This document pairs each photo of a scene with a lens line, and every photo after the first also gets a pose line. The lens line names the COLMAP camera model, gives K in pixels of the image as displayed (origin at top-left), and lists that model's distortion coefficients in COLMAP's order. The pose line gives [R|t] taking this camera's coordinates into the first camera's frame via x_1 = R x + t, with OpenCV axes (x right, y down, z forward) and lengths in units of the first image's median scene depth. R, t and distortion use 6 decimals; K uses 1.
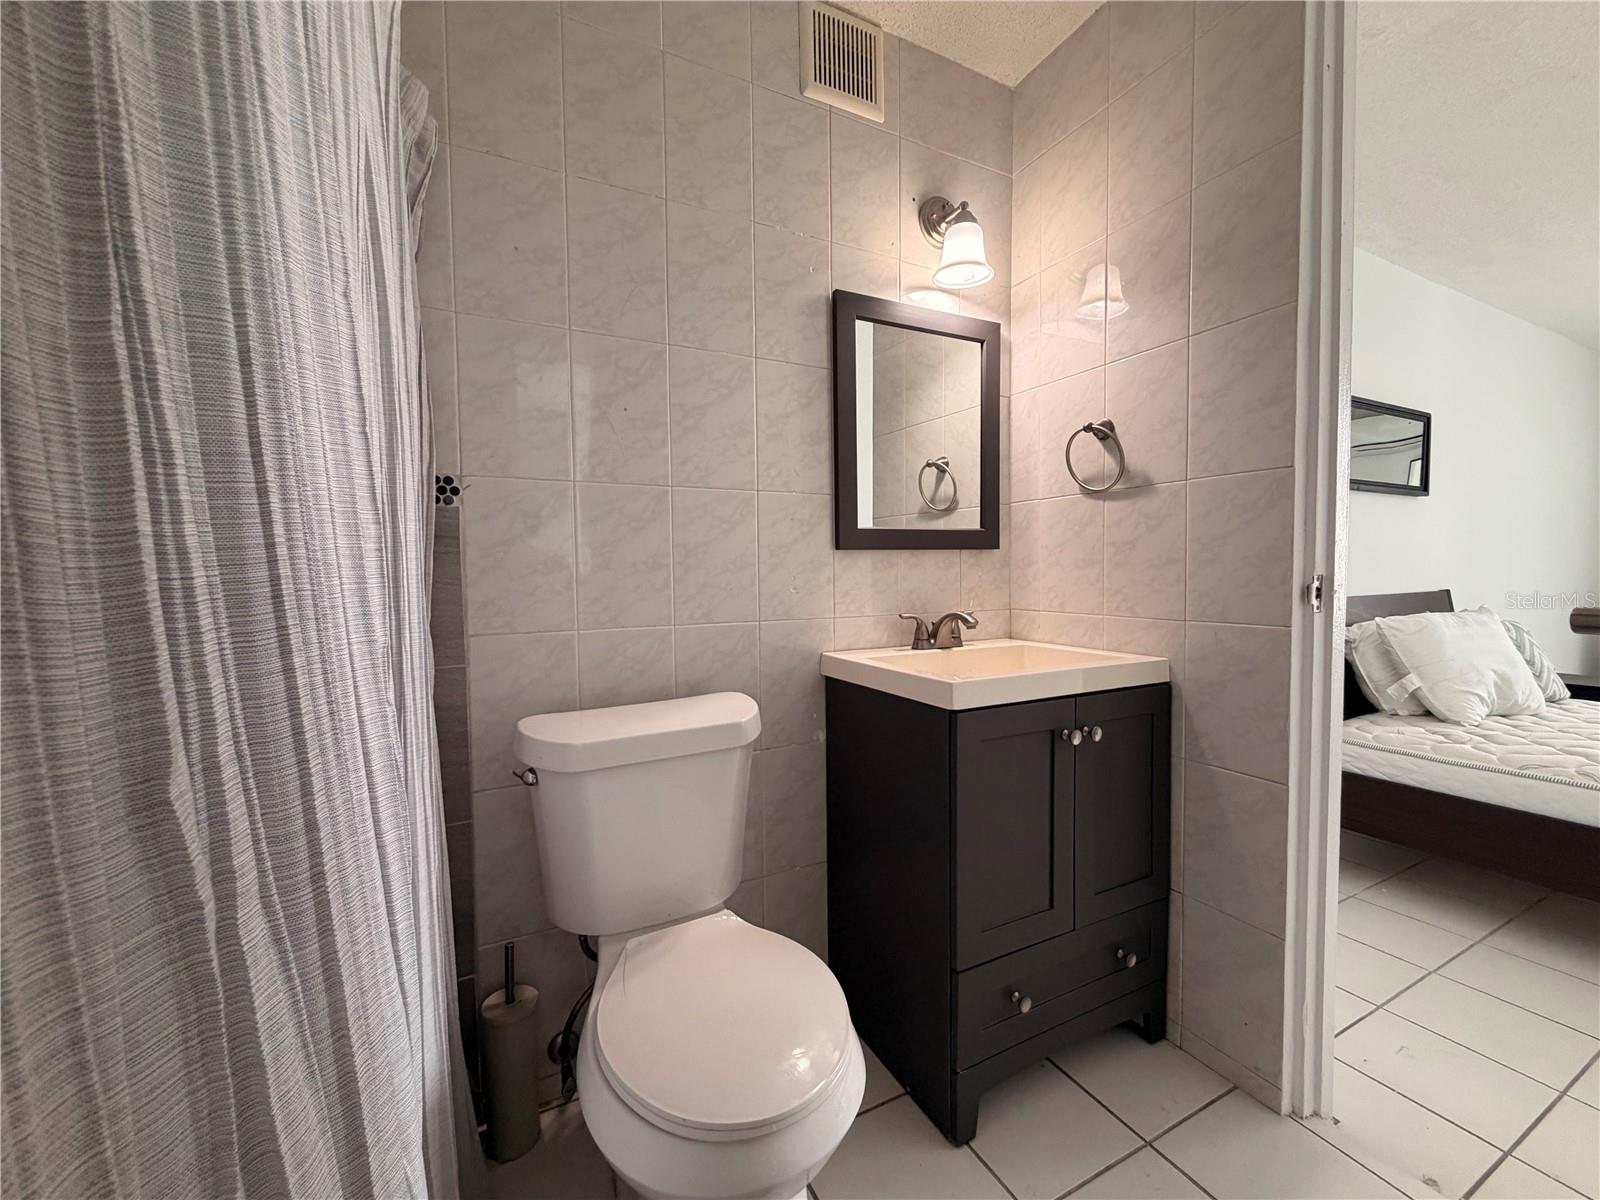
lens RADIAL K [[640.5, 0, 800.0], [0, 640.5, 600.0], [0, 0, 1]] dist [0.001088, 0.000121]
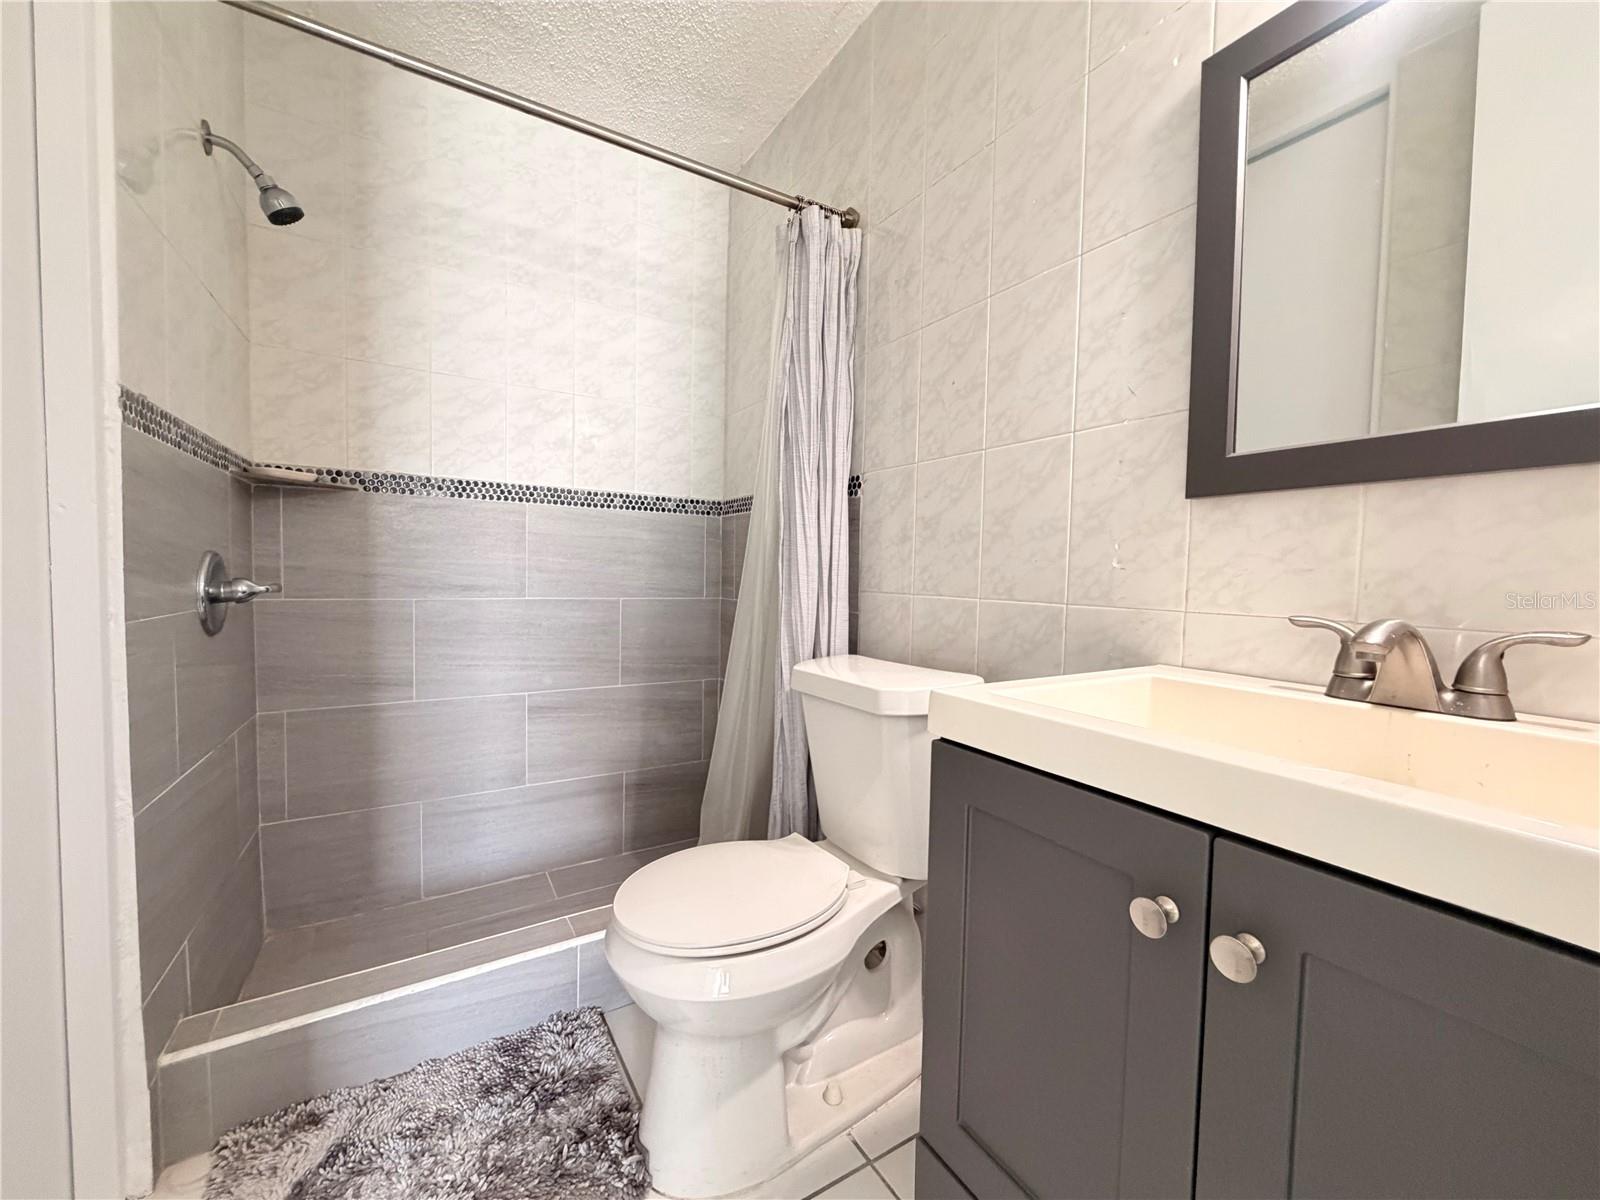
lens RADIAL K [[640.5, 0, 800.0], [0, 640.5, 600.0], [0, 0, 1]] dist [0.001088, 0.000121]
pose [[0.079655, 0.059772, -0.995029, 0.661578], [-0.060468, 0.996652, 0.055029, 0.005992], [0.994987, 0.055784, 0.083003, 0.609587]]
